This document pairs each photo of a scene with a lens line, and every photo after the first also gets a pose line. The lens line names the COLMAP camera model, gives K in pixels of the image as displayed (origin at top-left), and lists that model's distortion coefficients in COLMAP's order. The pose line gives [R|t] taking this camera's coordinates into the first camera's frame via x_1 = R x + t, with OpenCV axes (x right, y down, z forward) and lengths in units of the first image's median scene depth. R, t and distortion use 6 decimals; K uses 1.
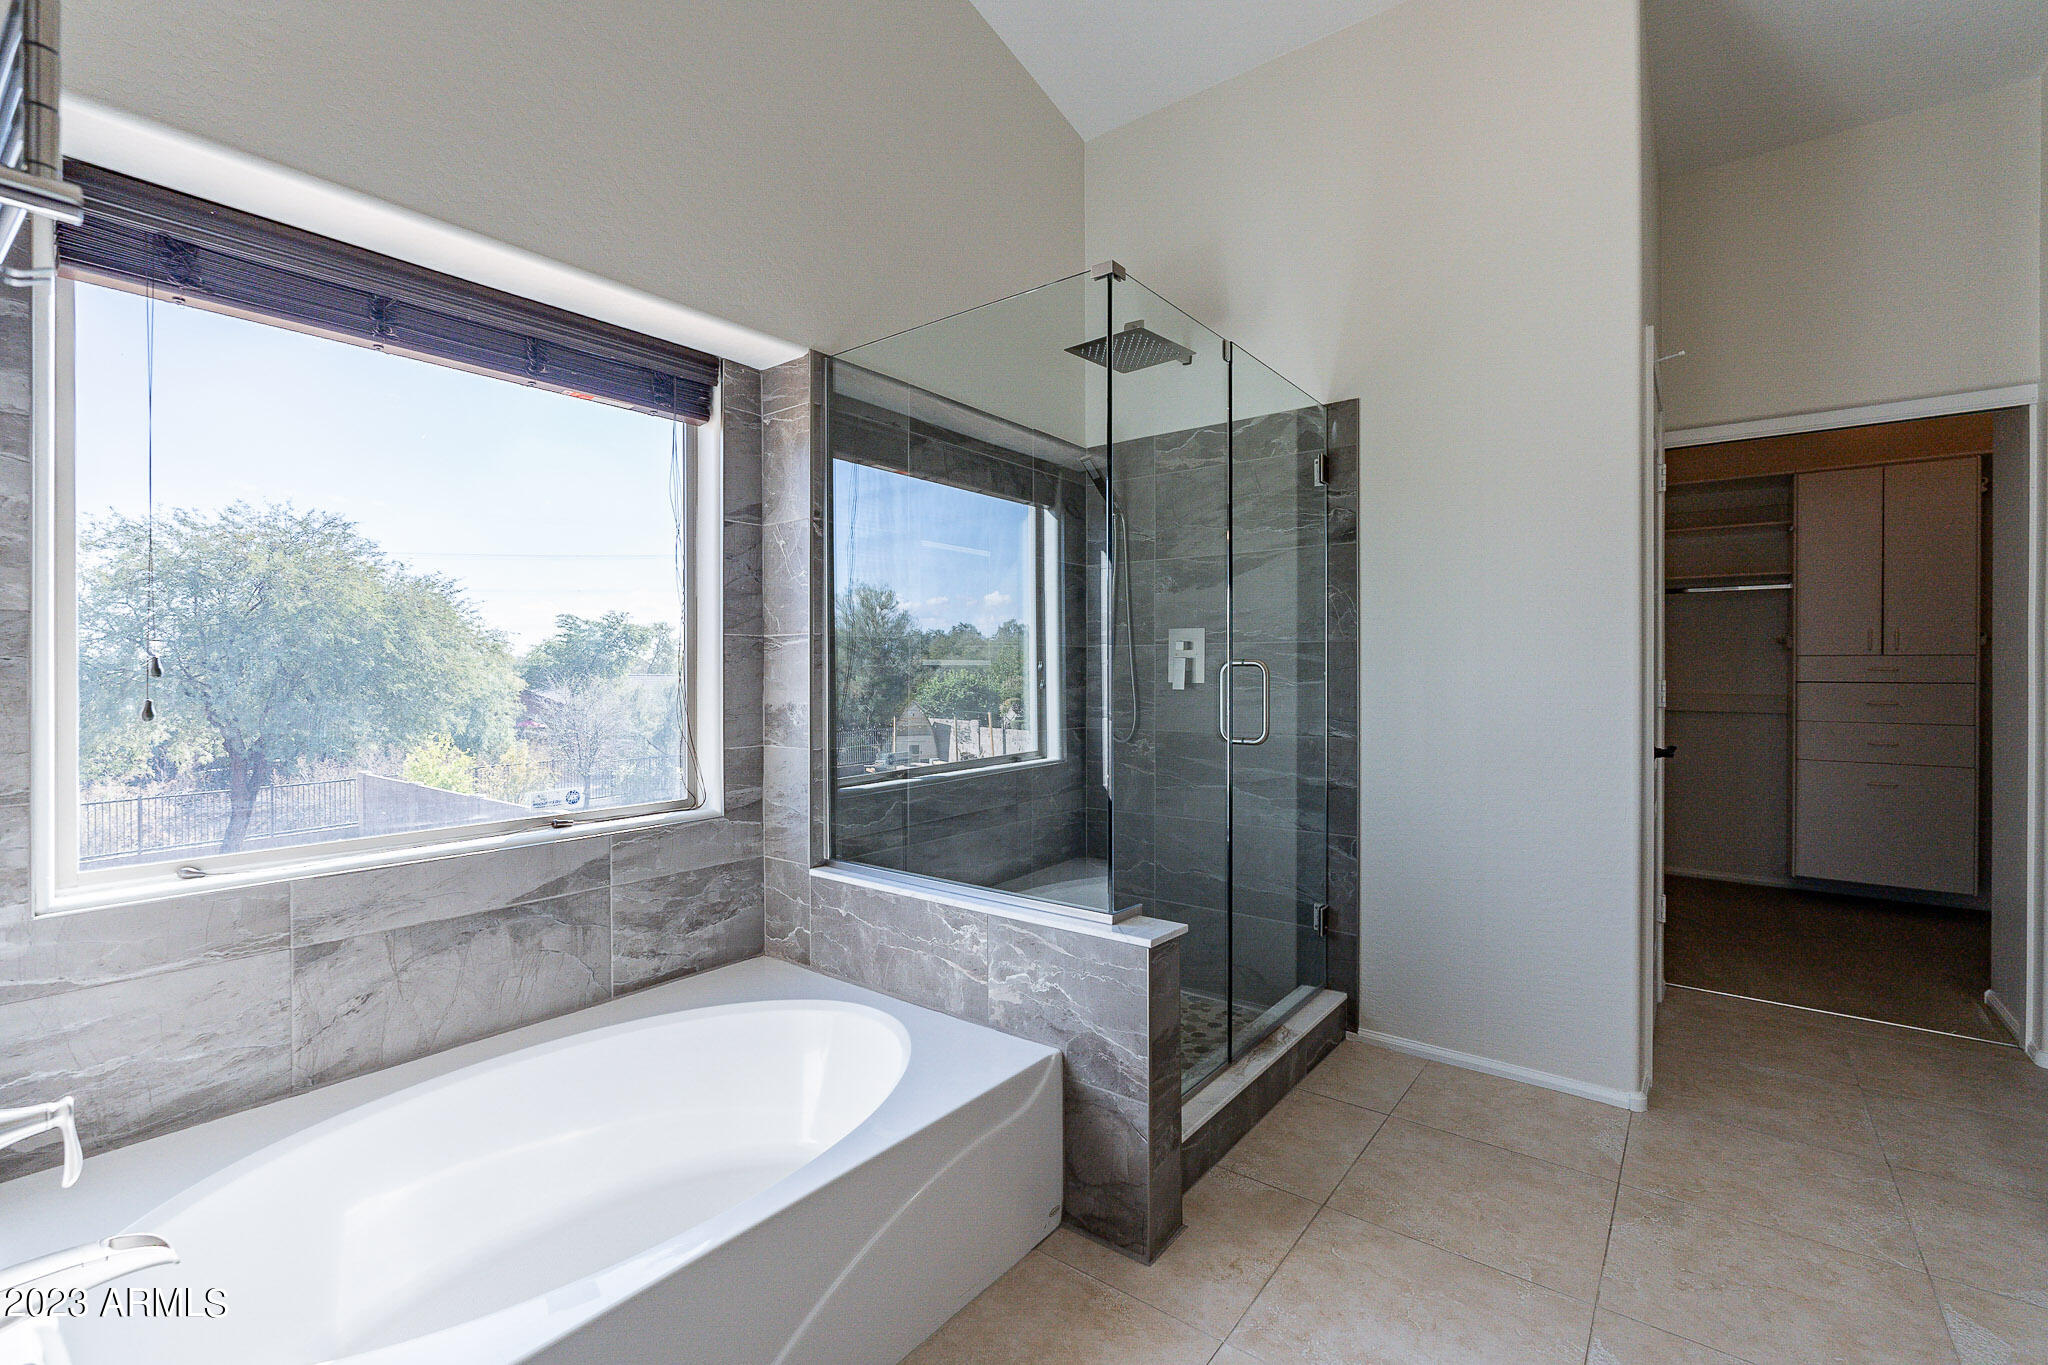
lens RADIAL K [[899.7, 0, 1018.5], [0, 899.7, 672.1], [0, 0, 1]] dist [-0.001273, -0.000006]
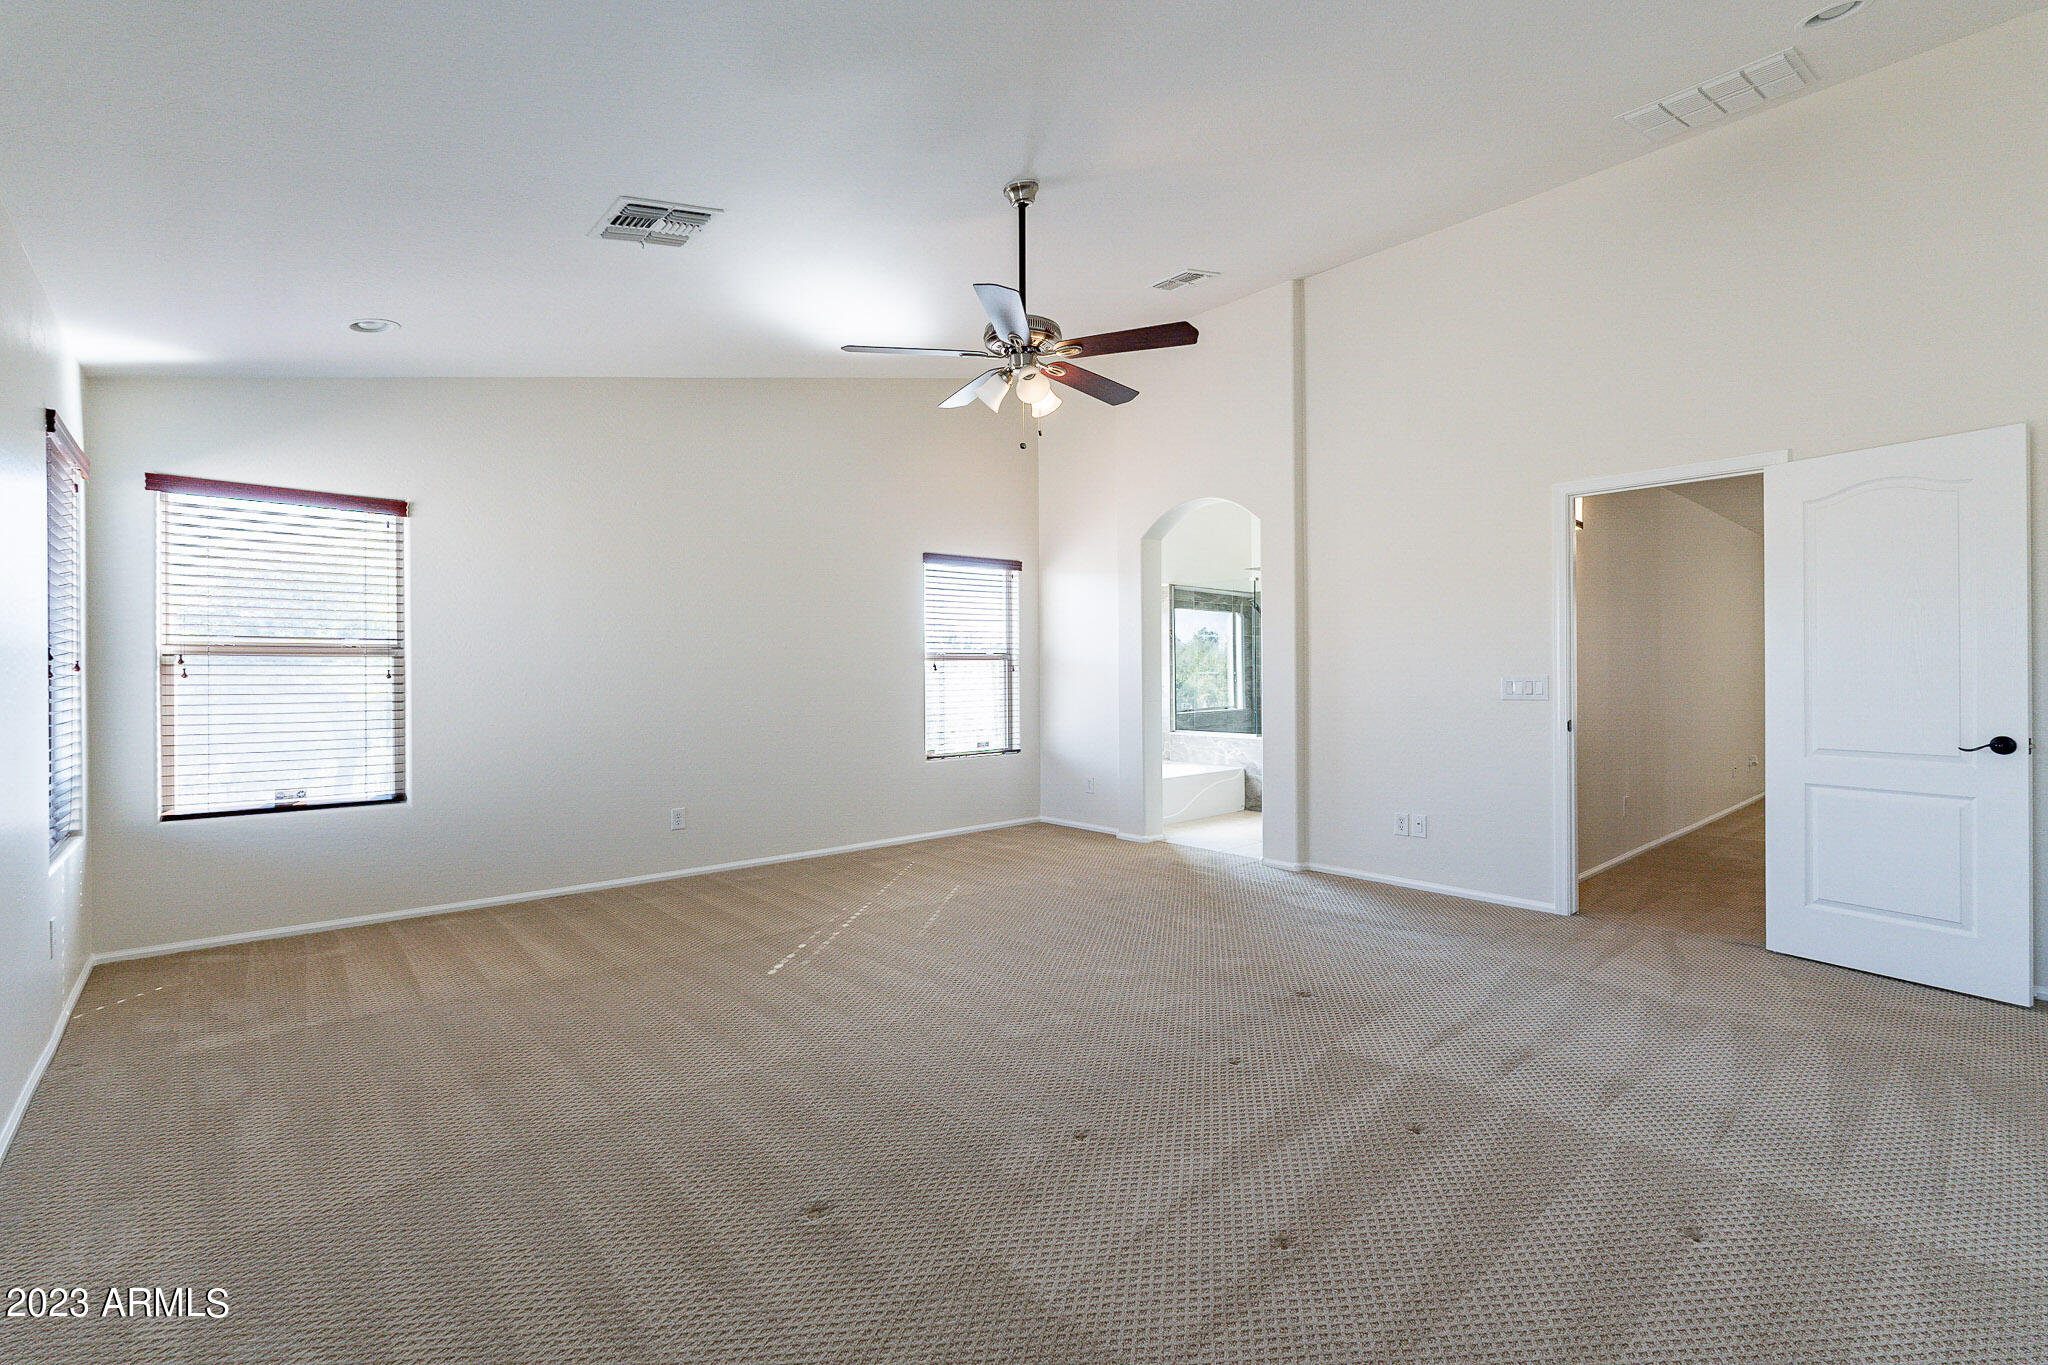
lens RADIAL K [[899.7, 0, 1018.5], [0, 899.7, 672.1], [0, 0, 1]] dist [-0.001273, -0.000006]
pose [[0.981133, -0.003989, -0.193295, -0.098849], [0.002946, 0.999980, -0.005680, 0.002599], [0.193314, 0.005003, 0.981124, -1.911306]]
